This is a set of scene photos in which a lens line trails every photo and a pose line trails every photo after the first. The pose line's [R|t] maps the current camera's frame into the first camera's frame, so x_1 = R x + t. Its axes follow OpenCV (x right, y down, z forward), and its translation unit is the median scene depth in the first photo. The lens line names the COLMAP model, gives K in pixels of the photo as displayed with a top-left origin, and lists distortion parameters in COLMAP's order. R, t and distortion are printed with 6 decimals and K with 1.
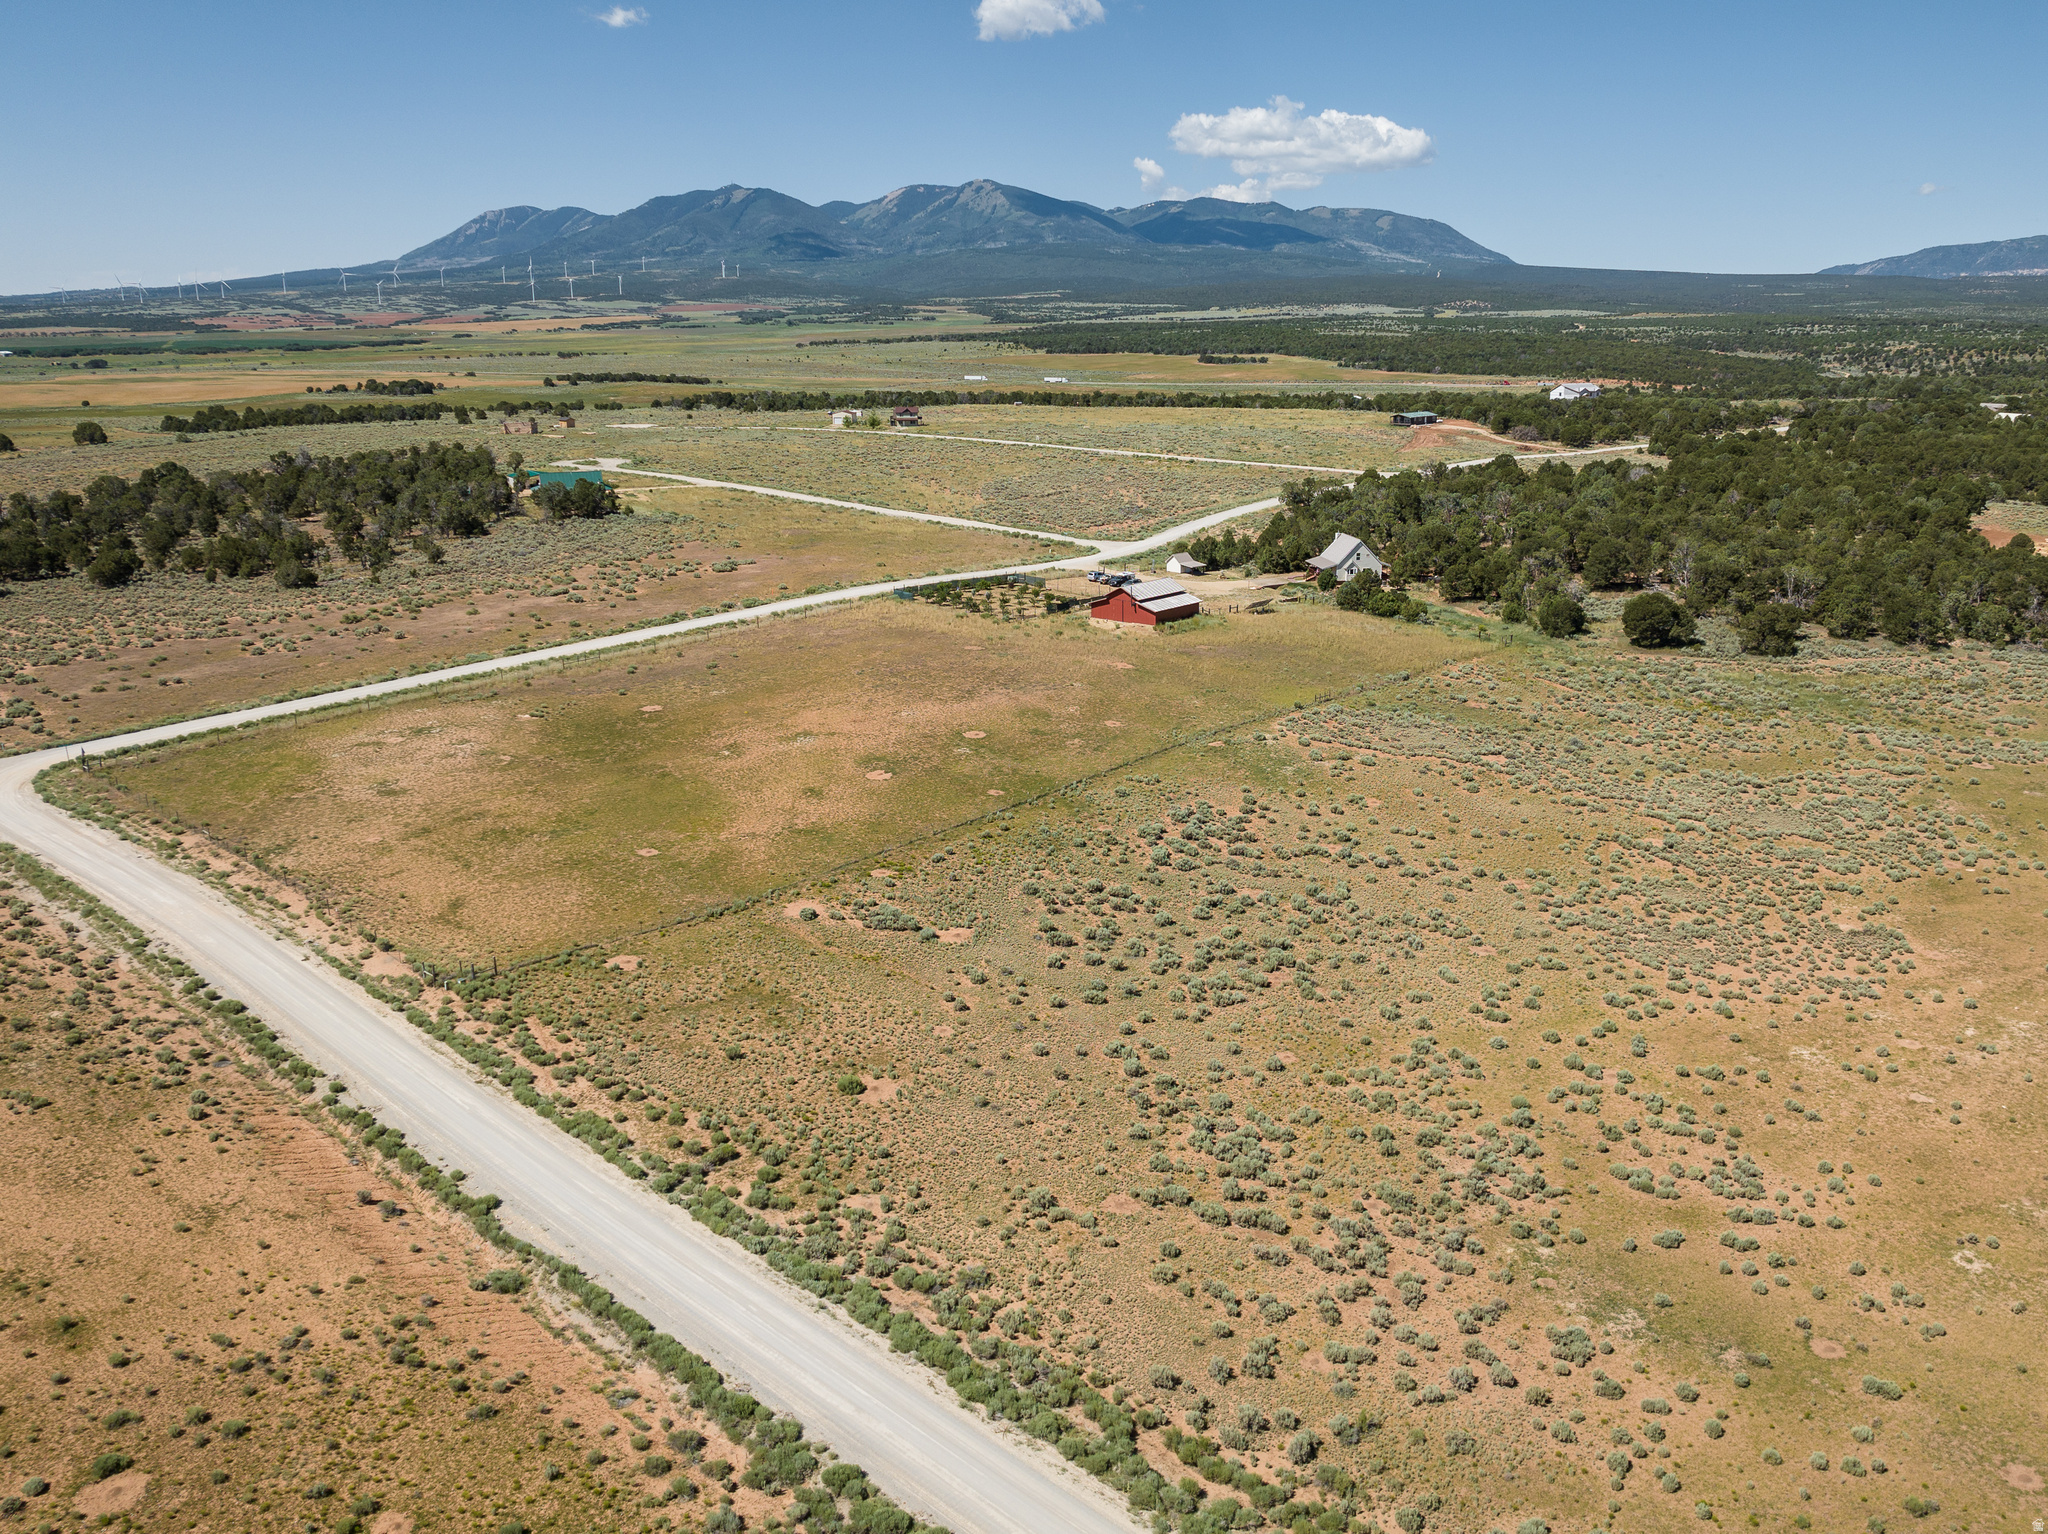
lens RADIAL K [[1672.9, 0, 1171.5], [0, 1672.9, 763.9], [0, 0, 1]] dist [-0.041617, 0.011215]
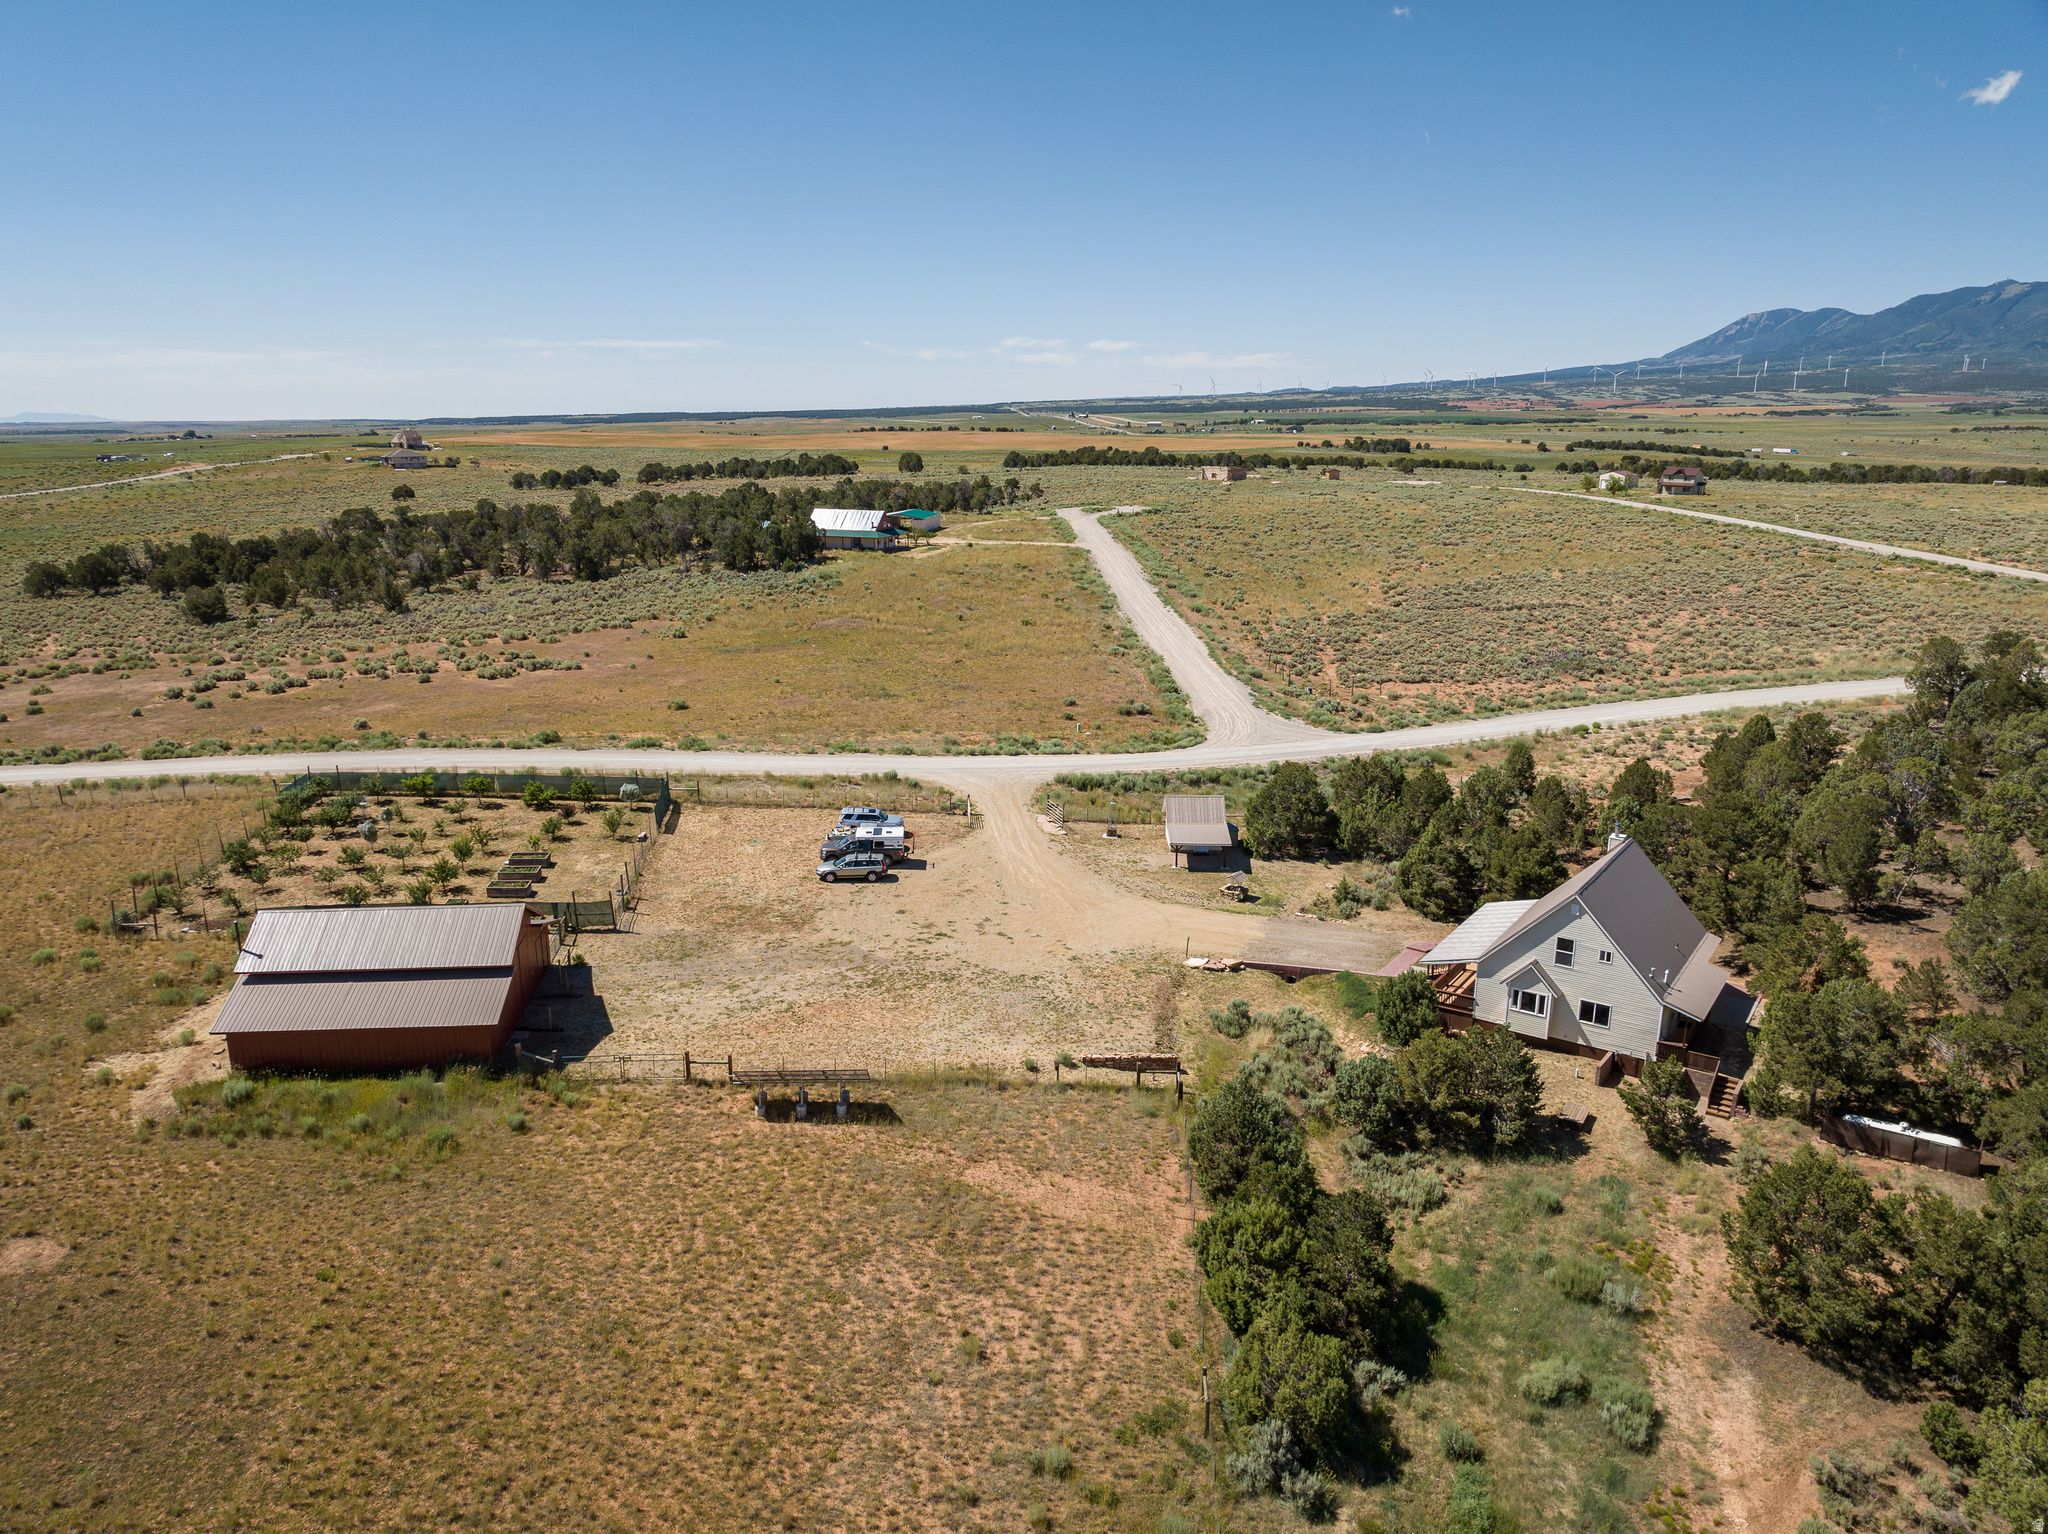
lens RADIAL K [[1442.4, 0, 1012.6], [0, 1442.4, 772.6], [0, 0, 1]] dist [-0.041289, 0.006124]
pose [[0.665443, 0.181933, -0.723938, 0.309071], [-0.192455, 0.978870, 0.069095, -0.220739], [0.721212, 0.093346, 0.686396, 1.155467]]
